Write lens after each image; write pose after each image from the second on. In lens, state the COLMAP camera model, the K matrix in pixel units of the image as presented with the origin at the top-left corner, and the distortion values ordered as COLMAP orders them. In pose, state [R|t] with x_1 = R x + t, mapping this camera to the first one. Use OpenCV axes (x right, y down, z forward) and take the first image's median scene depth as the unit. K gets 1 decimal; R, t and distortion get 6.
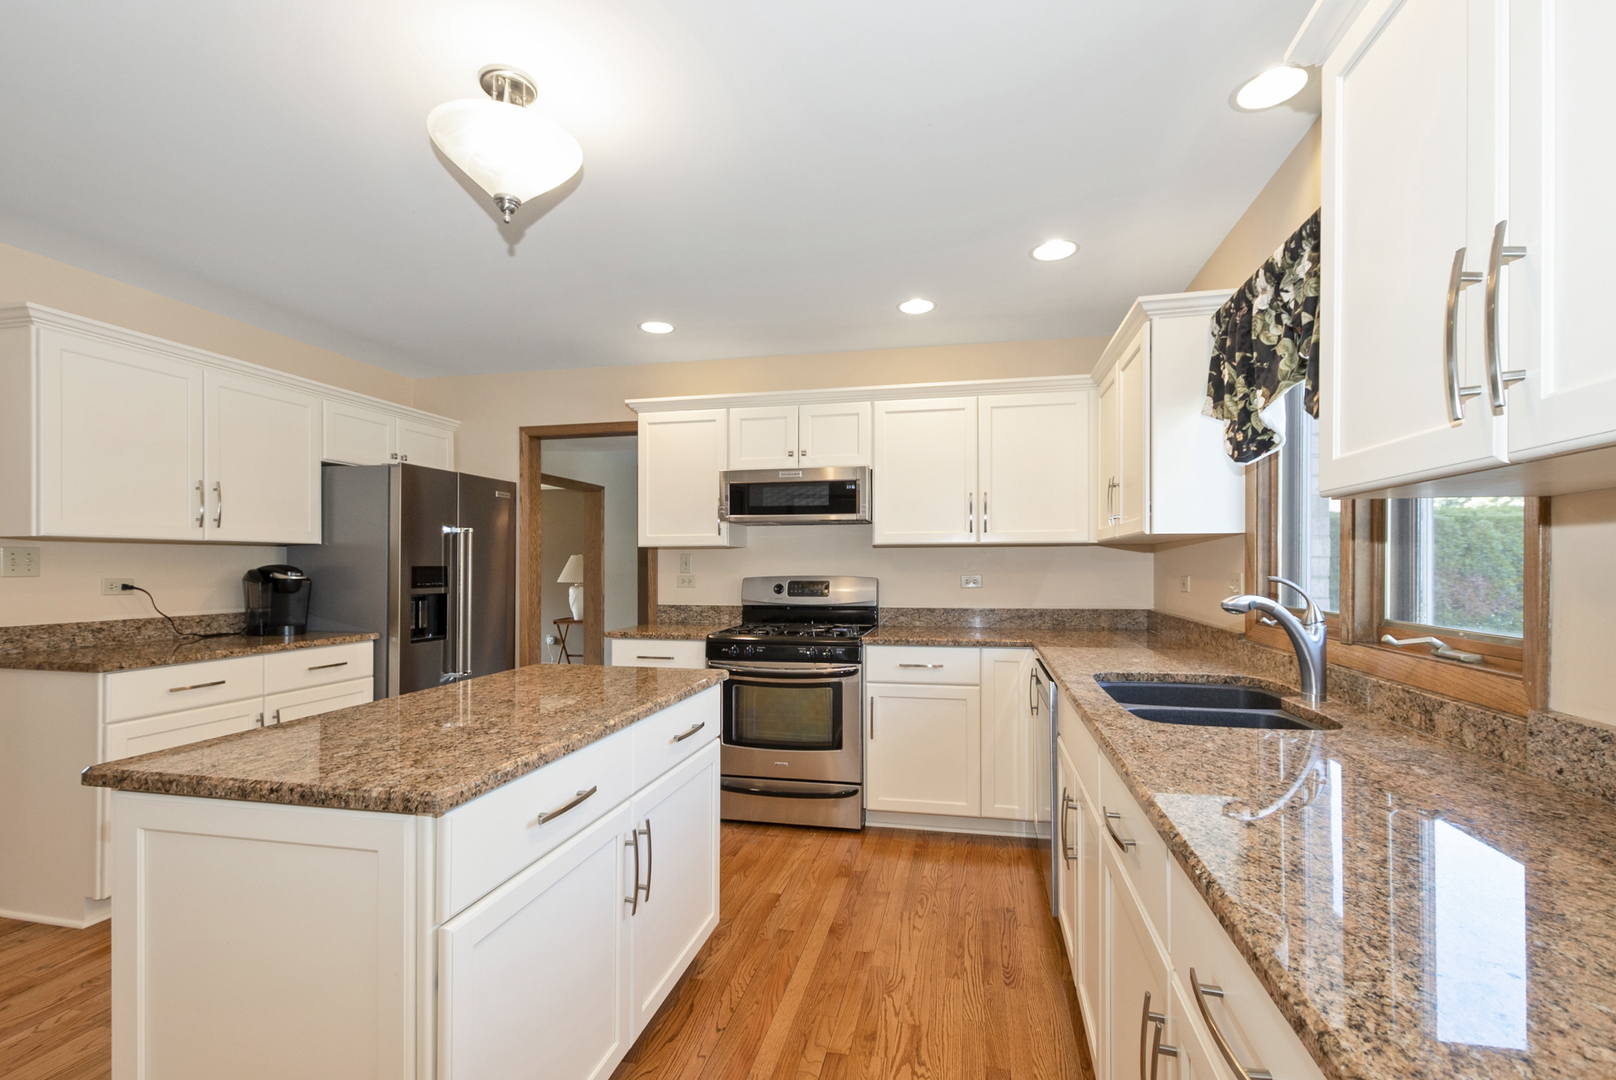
lens RADIAL K [[713.8, 0, 807.9], [0, 713.8, 557.0], [0, 0, 1]] dist [0.003313, 0.000265]
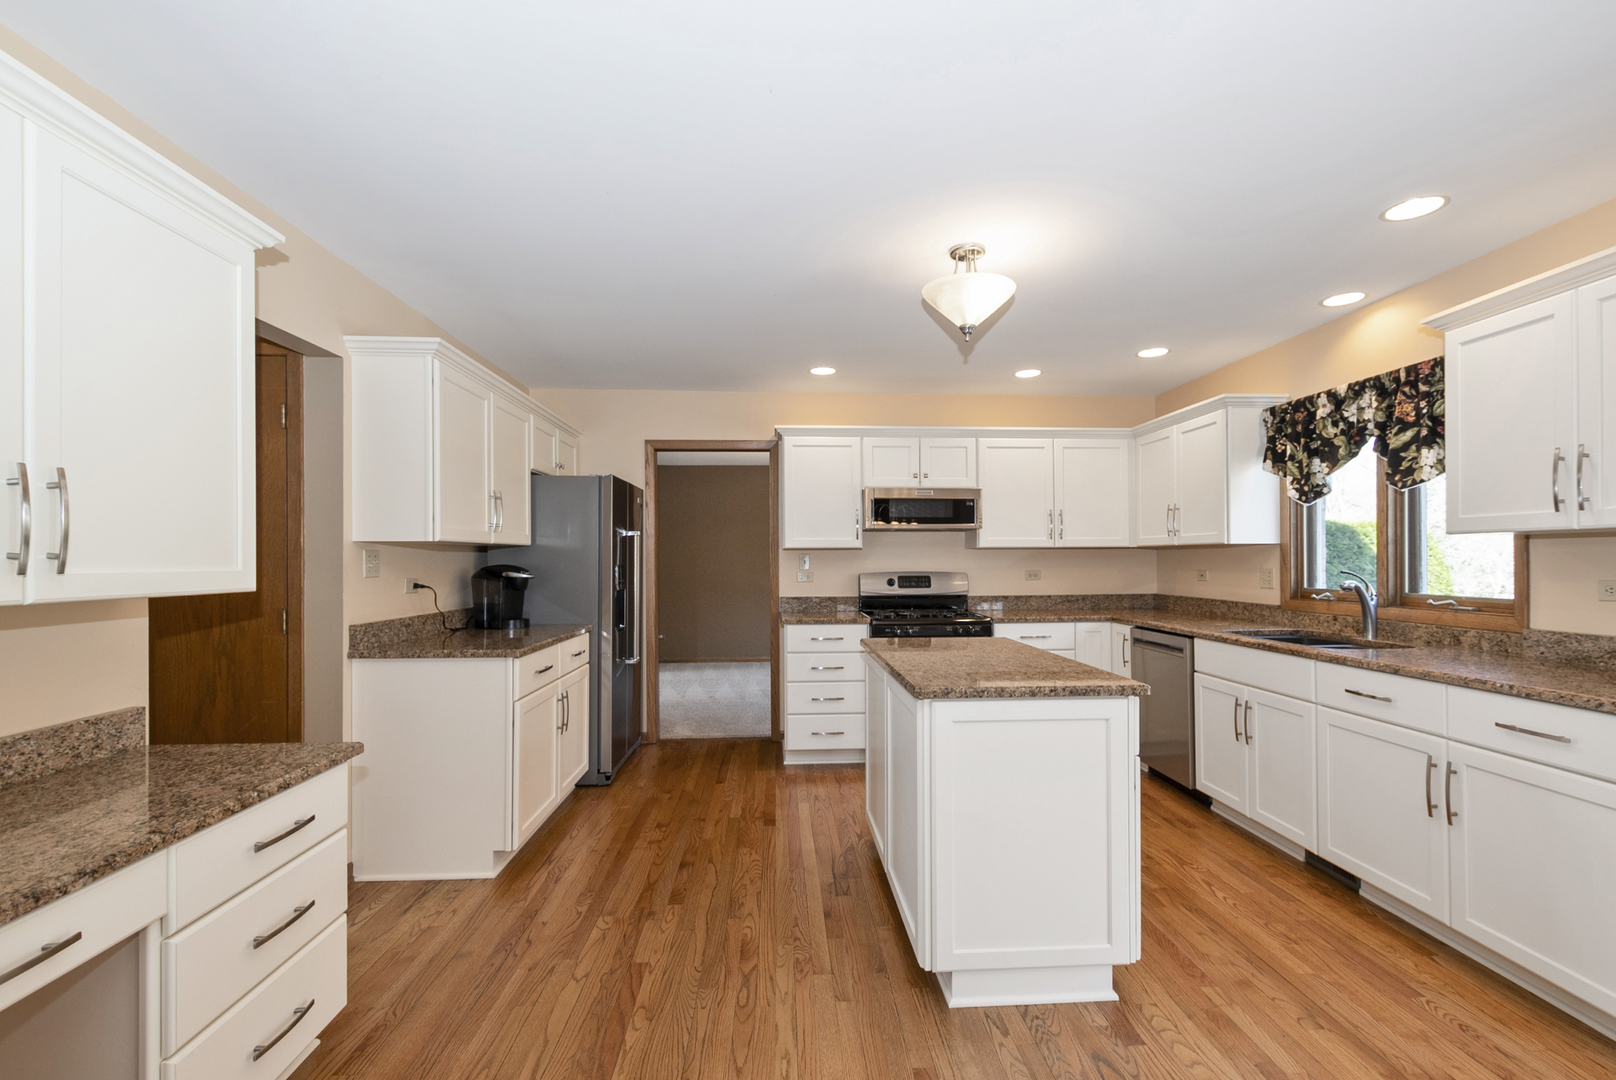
lens RADIAL K [[713.8, 0, 816.6], [0, 713.8, 544.2], [0, 0, 1]] dist [0.003313, 0.000265]
pose [[0.963437, 0.003510, 0.267913, -0.571437], [-0.000713, 0.999944, -0.010536, -0.009696], [-0.267935, 0.009960, 0.963385, -0.191922]]
